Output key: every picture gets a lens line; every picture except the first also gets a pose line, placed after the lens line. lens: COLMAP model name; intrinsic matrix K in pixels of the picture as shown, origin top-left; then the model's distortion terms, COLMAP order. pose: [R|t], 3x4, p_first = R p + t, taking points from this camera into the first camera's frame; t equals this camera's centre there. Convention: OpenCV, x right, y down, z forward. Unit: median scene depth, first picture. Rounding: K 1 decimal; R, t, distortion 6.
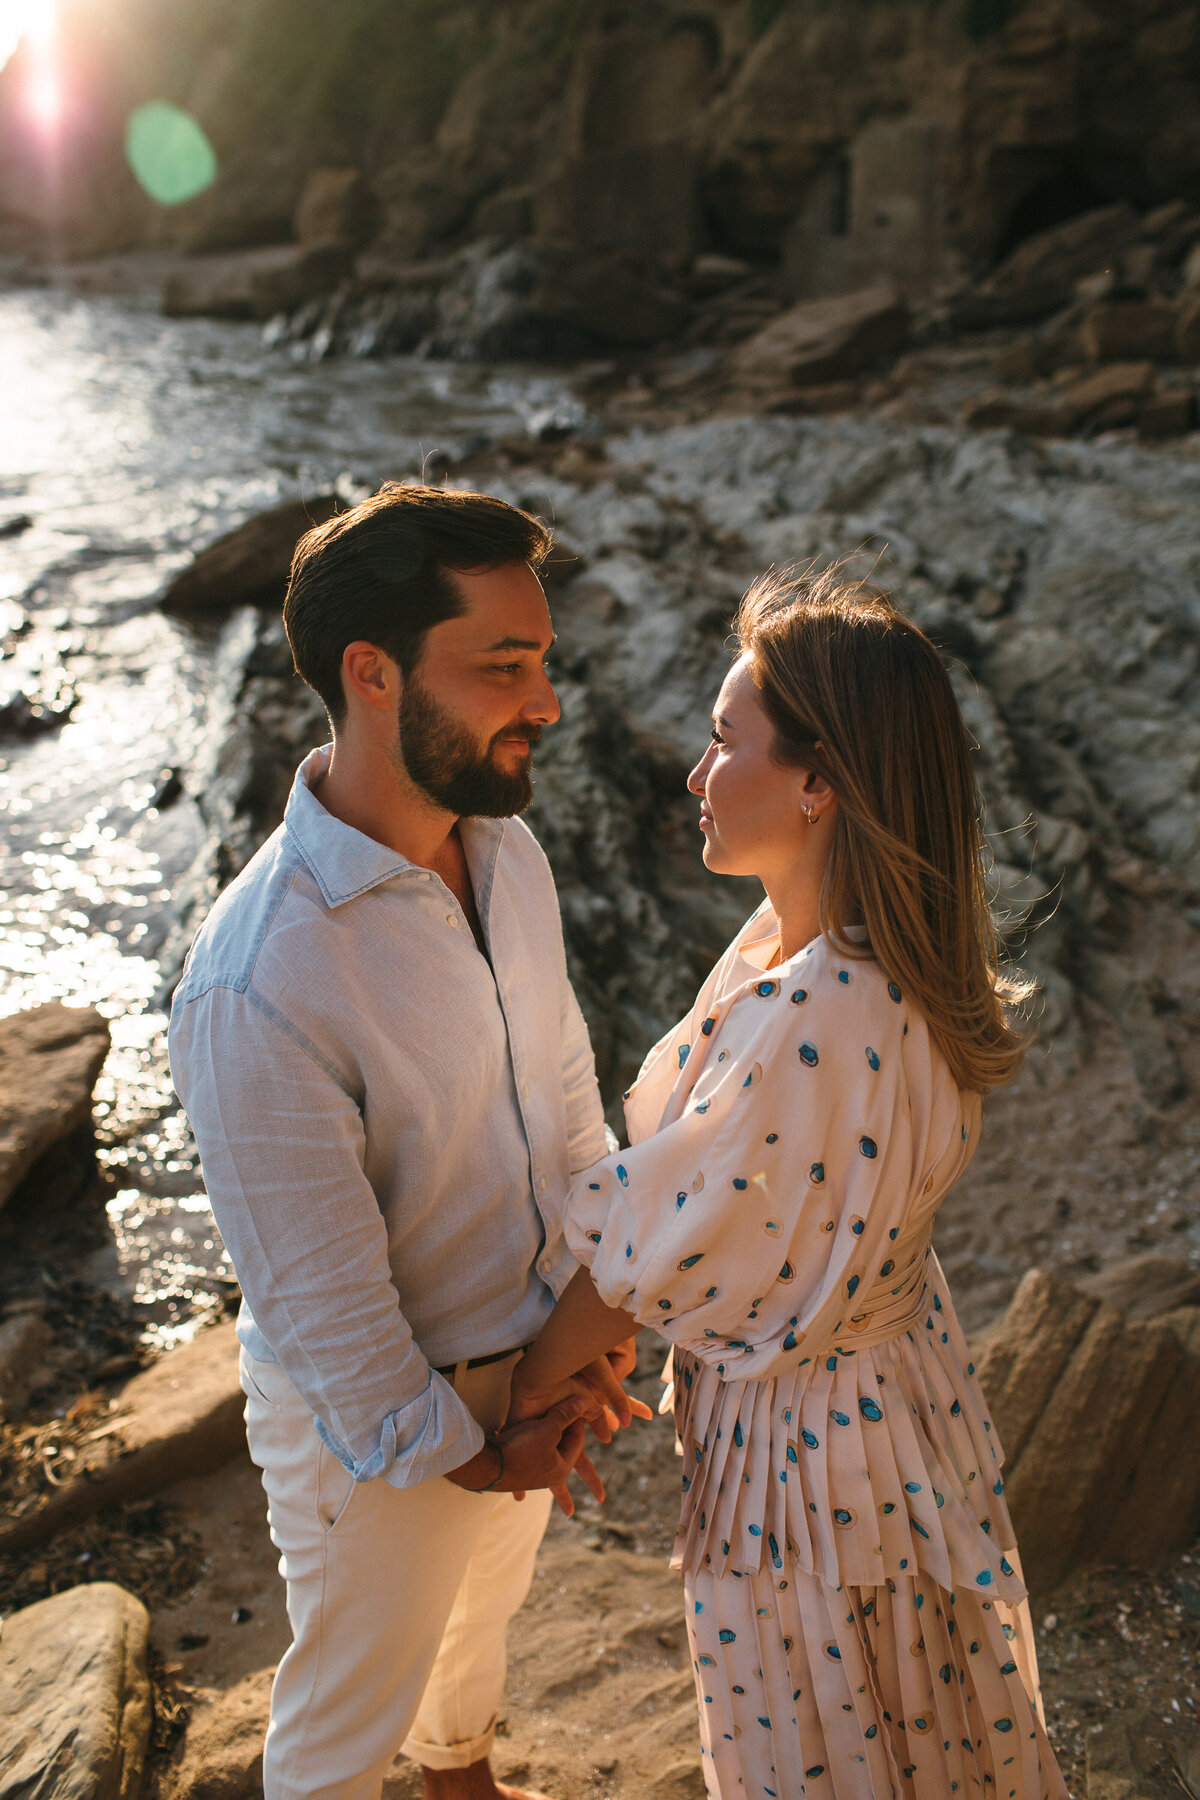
lens RADIAL K [[1802.7, 0, 571.7], [0, 1802.7, 880.7], [0, 0, 1]] dist [0.007827, 0.000000]
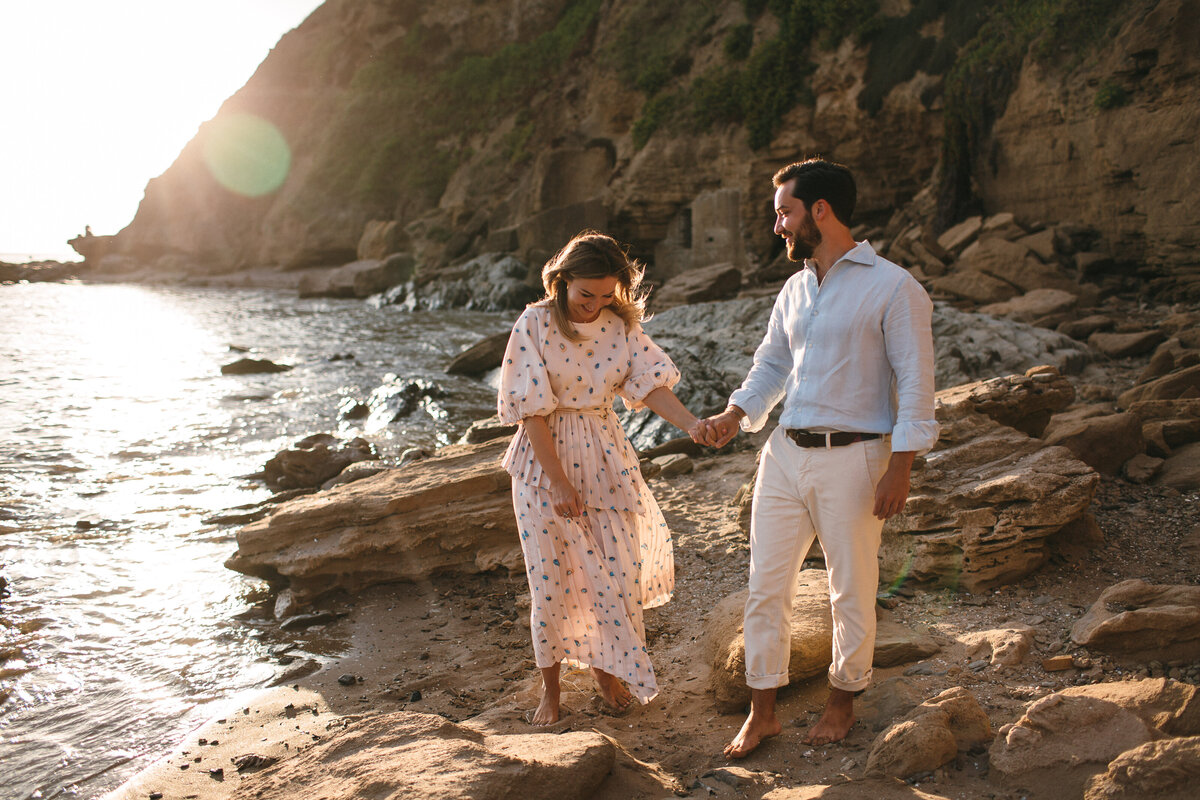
lens RADIAL K [[1201.8, 0, 599.1], [0, 1201.8, 400.3], [0, 0, 1]] dist [0.007827, 0.000000]
pose [[0.995778, -0.017207, 0.090171, -0.271575], [0.037548, 0.972695, -0.229030, 0.370331], [-0.083768, 0.231448, 0.969234, -0.772704]]
